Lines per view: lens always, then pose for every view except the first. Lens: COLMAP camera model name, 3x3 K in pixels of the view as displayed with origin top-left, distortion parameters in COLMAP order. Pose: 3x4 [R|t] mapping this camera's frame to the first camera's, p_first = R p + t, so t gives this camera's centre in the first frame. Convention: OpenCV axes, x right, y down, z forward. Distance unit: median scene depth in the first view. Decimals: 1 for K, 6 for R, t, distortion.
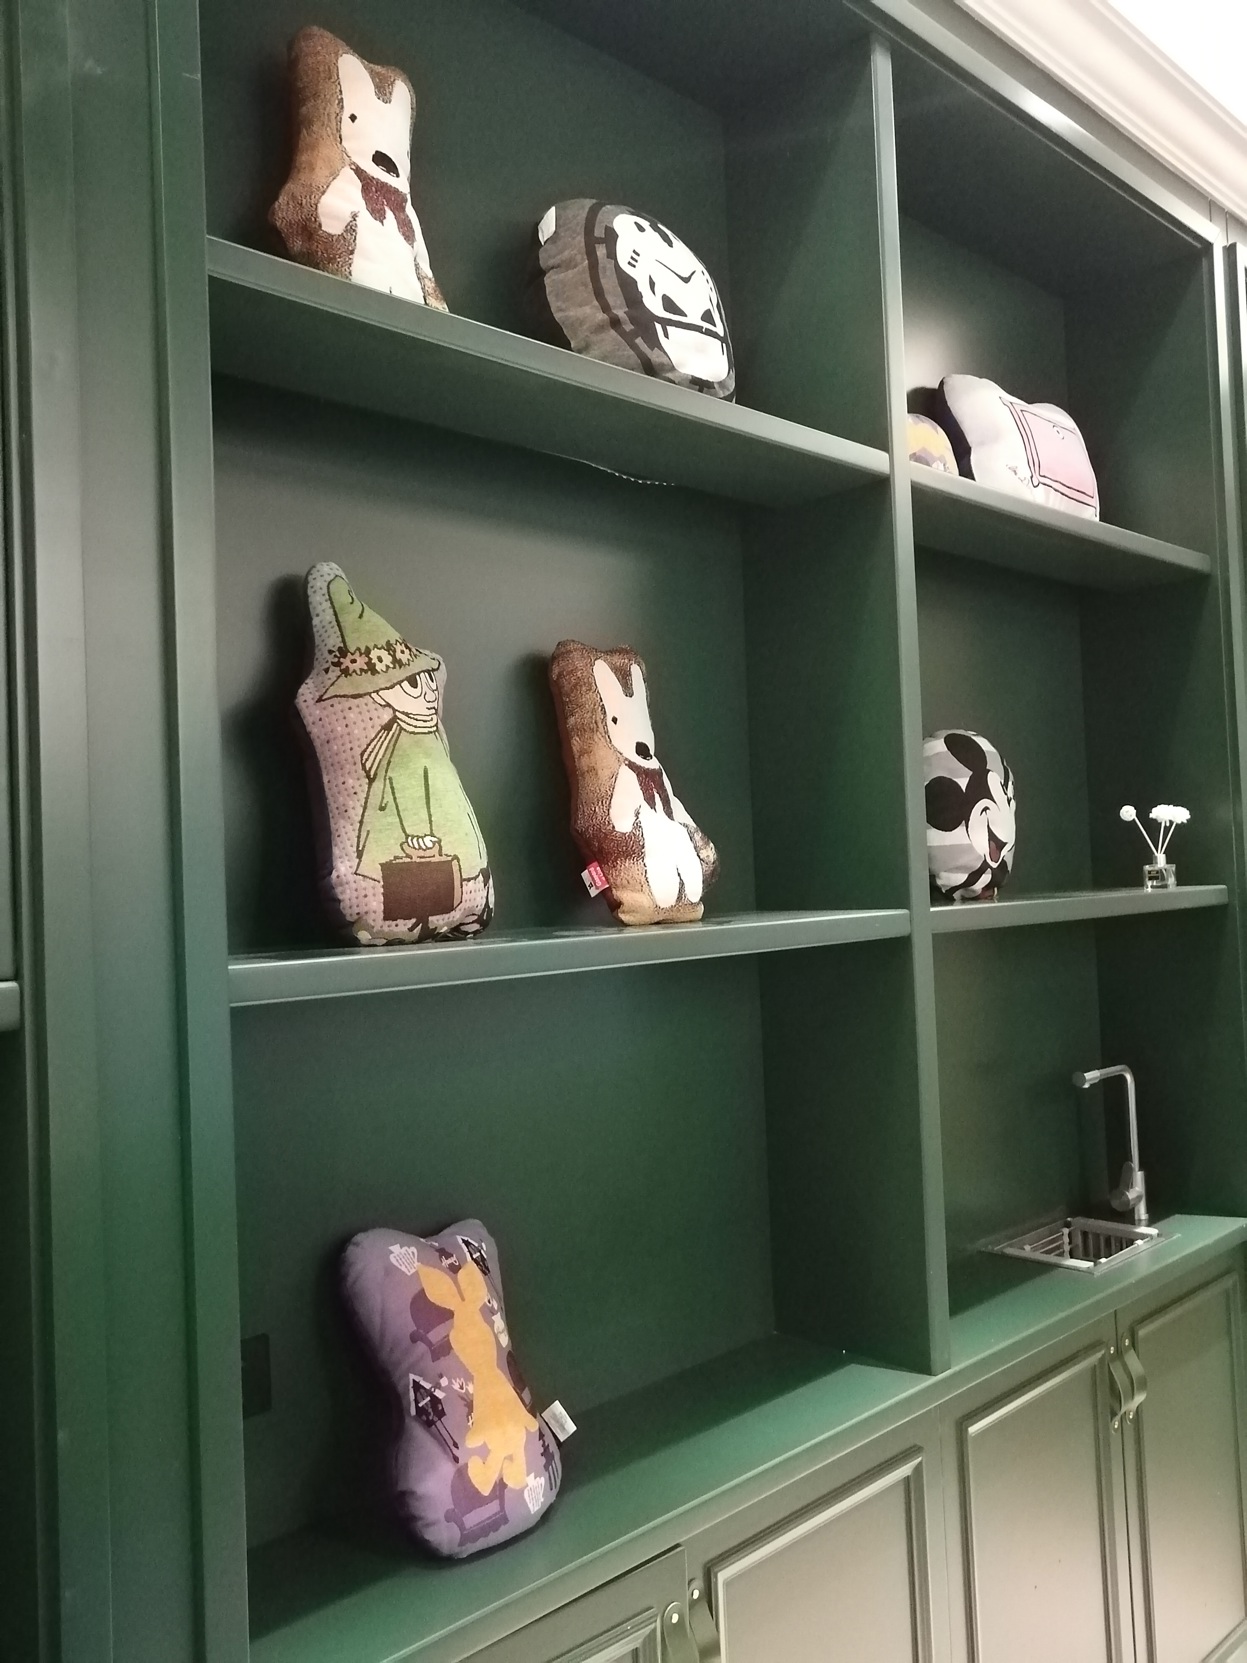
lens RADIAL K [[1348.1, 0, 623.5], [0, 1348.1, 831.5], [0, 0, 1]] dist [0.002877, 0.004891]
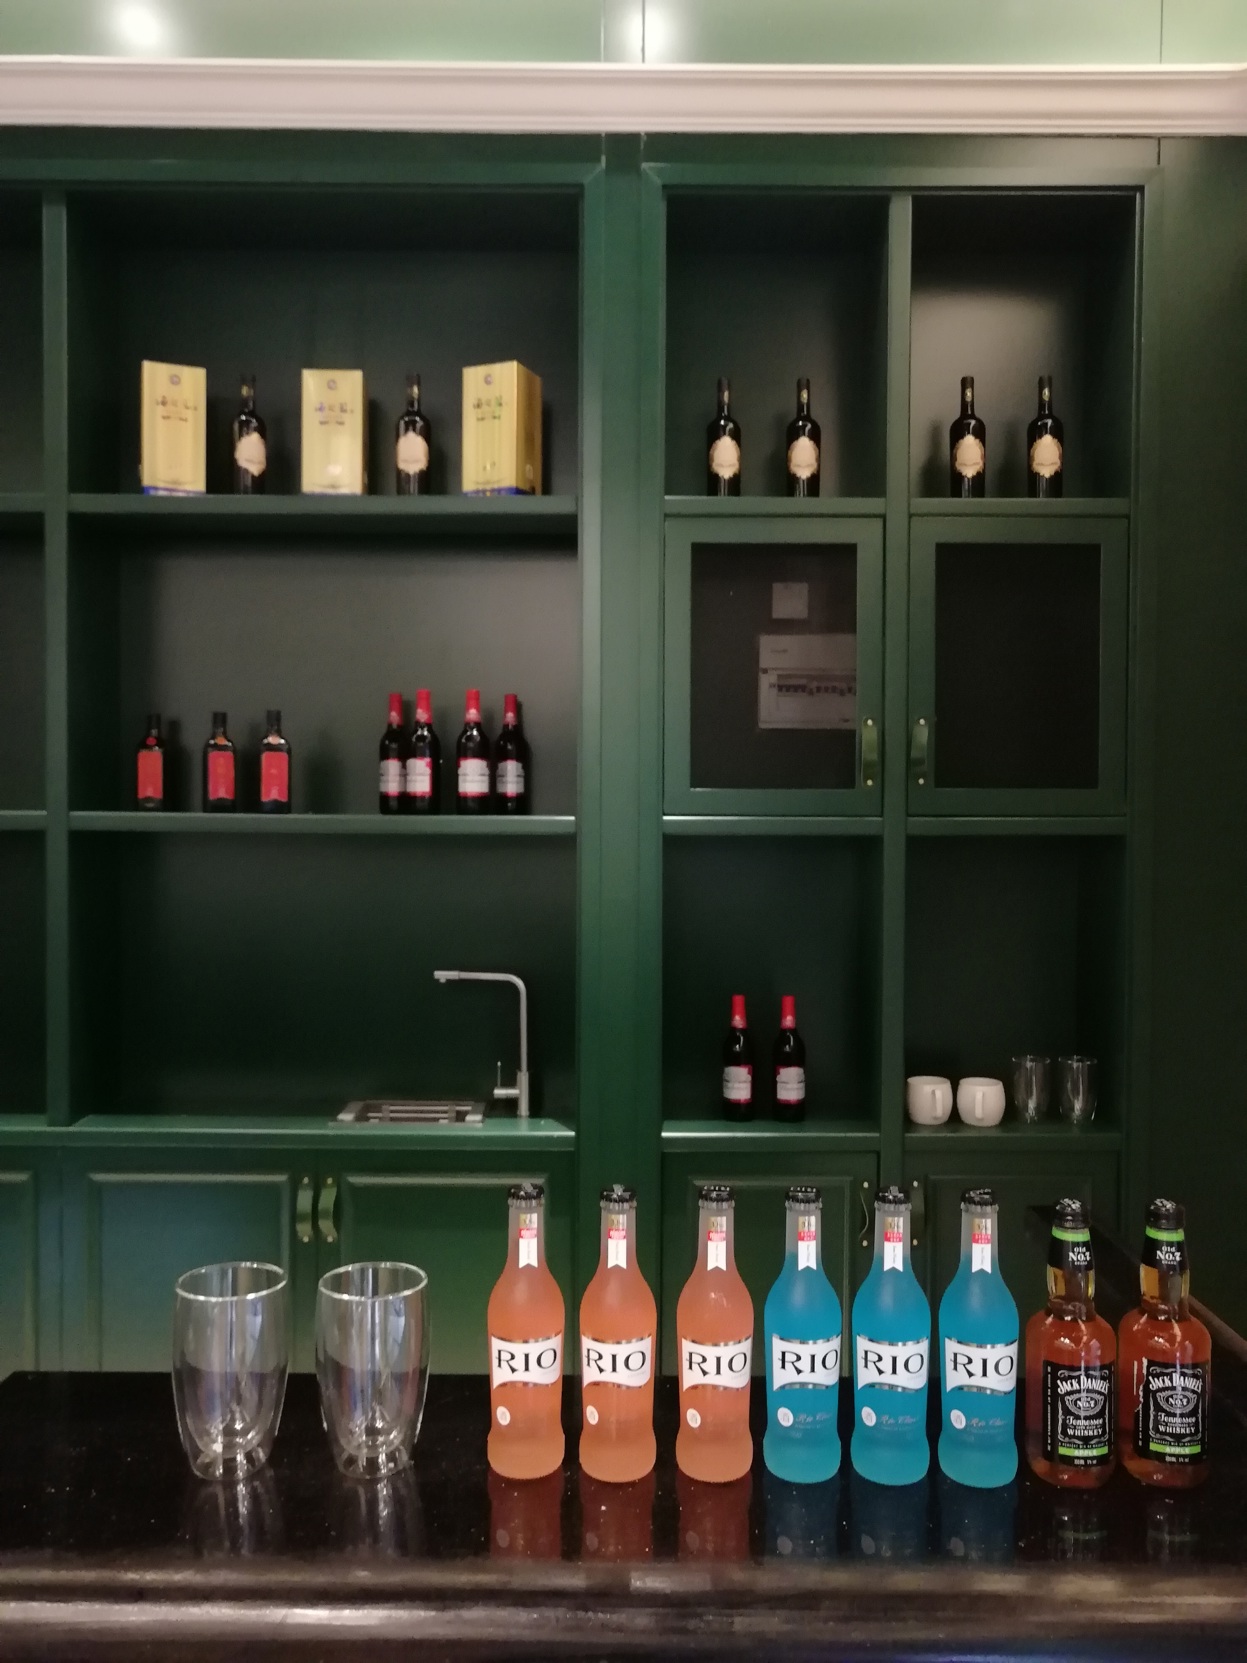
lens RADIAL K [[1260.8, 0, 623.5], [0, 1260.8, 831.5], [0, 0, 1]] dist [-0.083214, 0.119577]
pose [[0.719462, 0.056455, -0.692233, 1.740211], [-0.013647, 0.997648, 0.067179, -0.021695], [0.694398, -0.038886, 0.718540, 0.506432]]
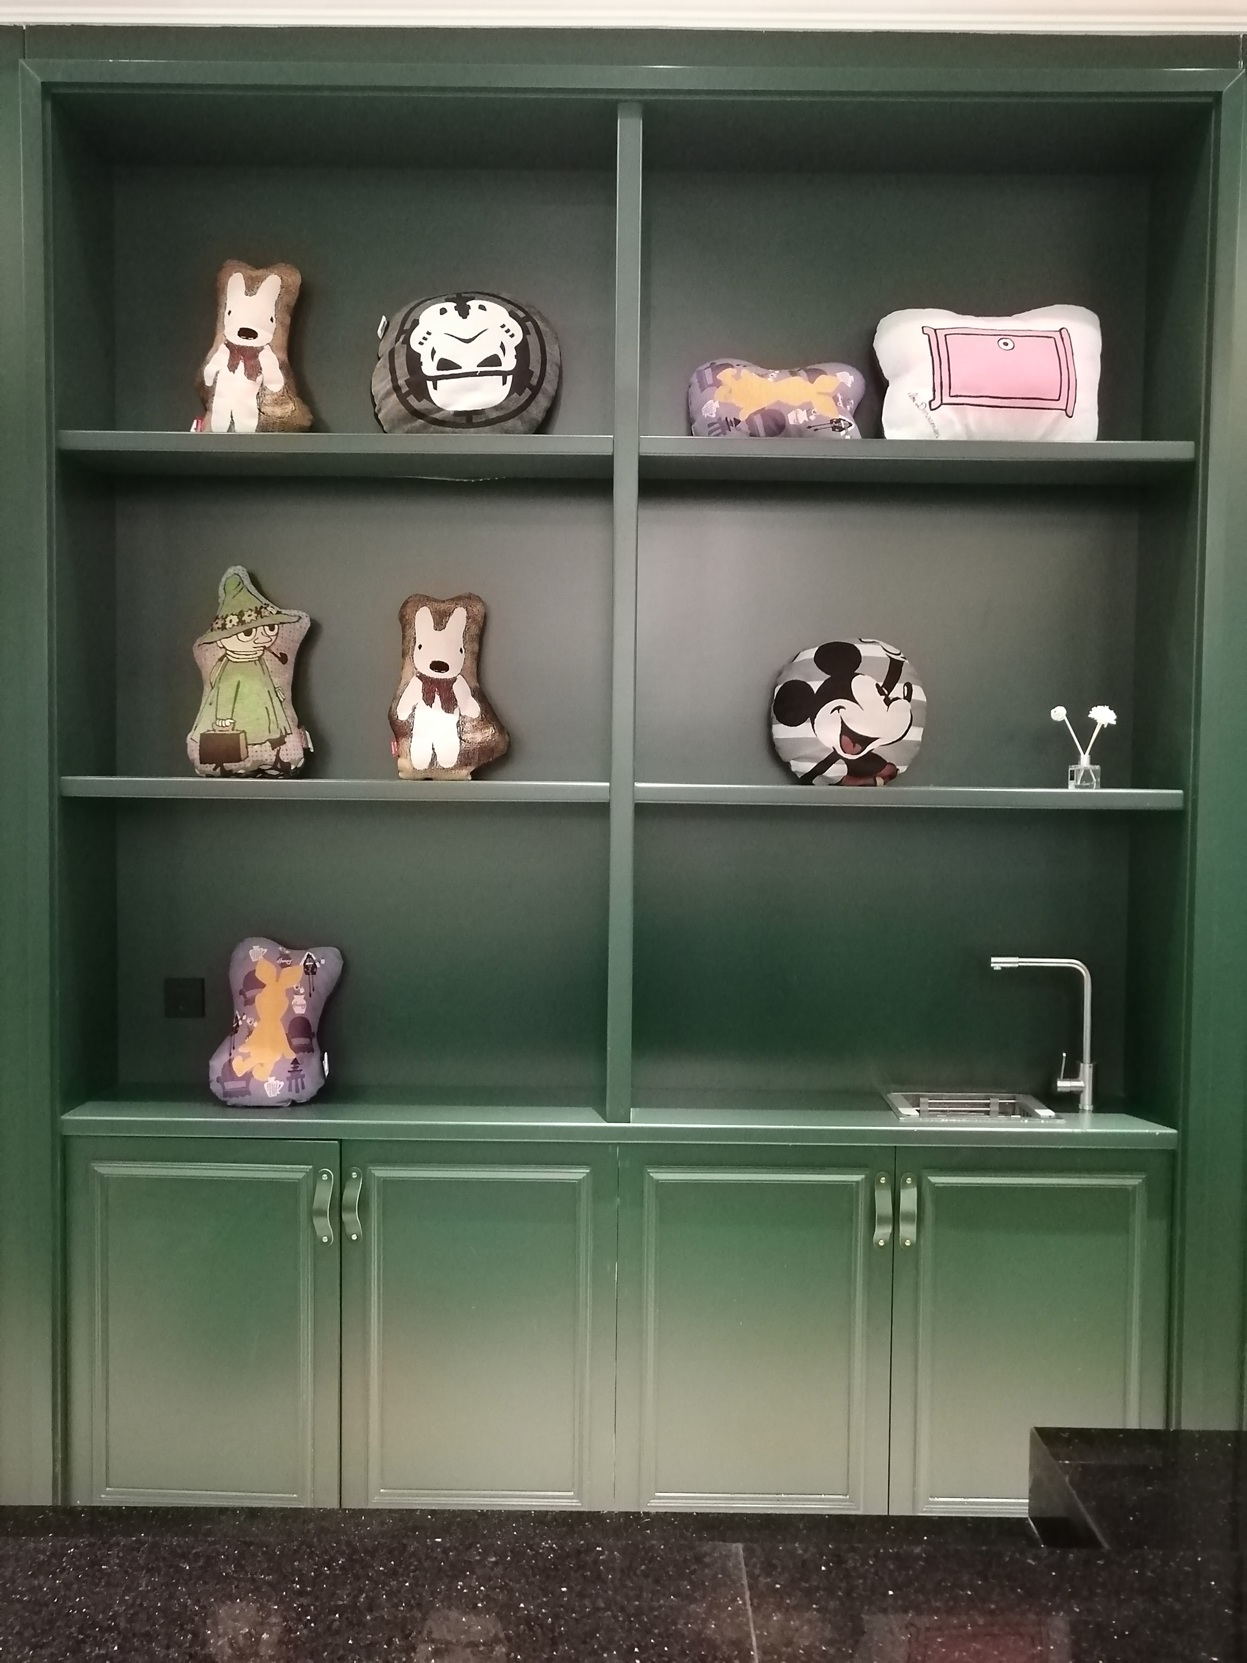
lens RADIAL K [[1348.1, 0, 623.5], [0, 1348.1, 831.5], [0, 0, 1]] dist [0.002877, 0.004891]
pose [[0.716728, 0.075310, -0.693274, 1.265325], [-0.017521, 0.995783, 0.090057, -0.016123], [0.697133, -0.052399, 0.715025, 0.050005]]
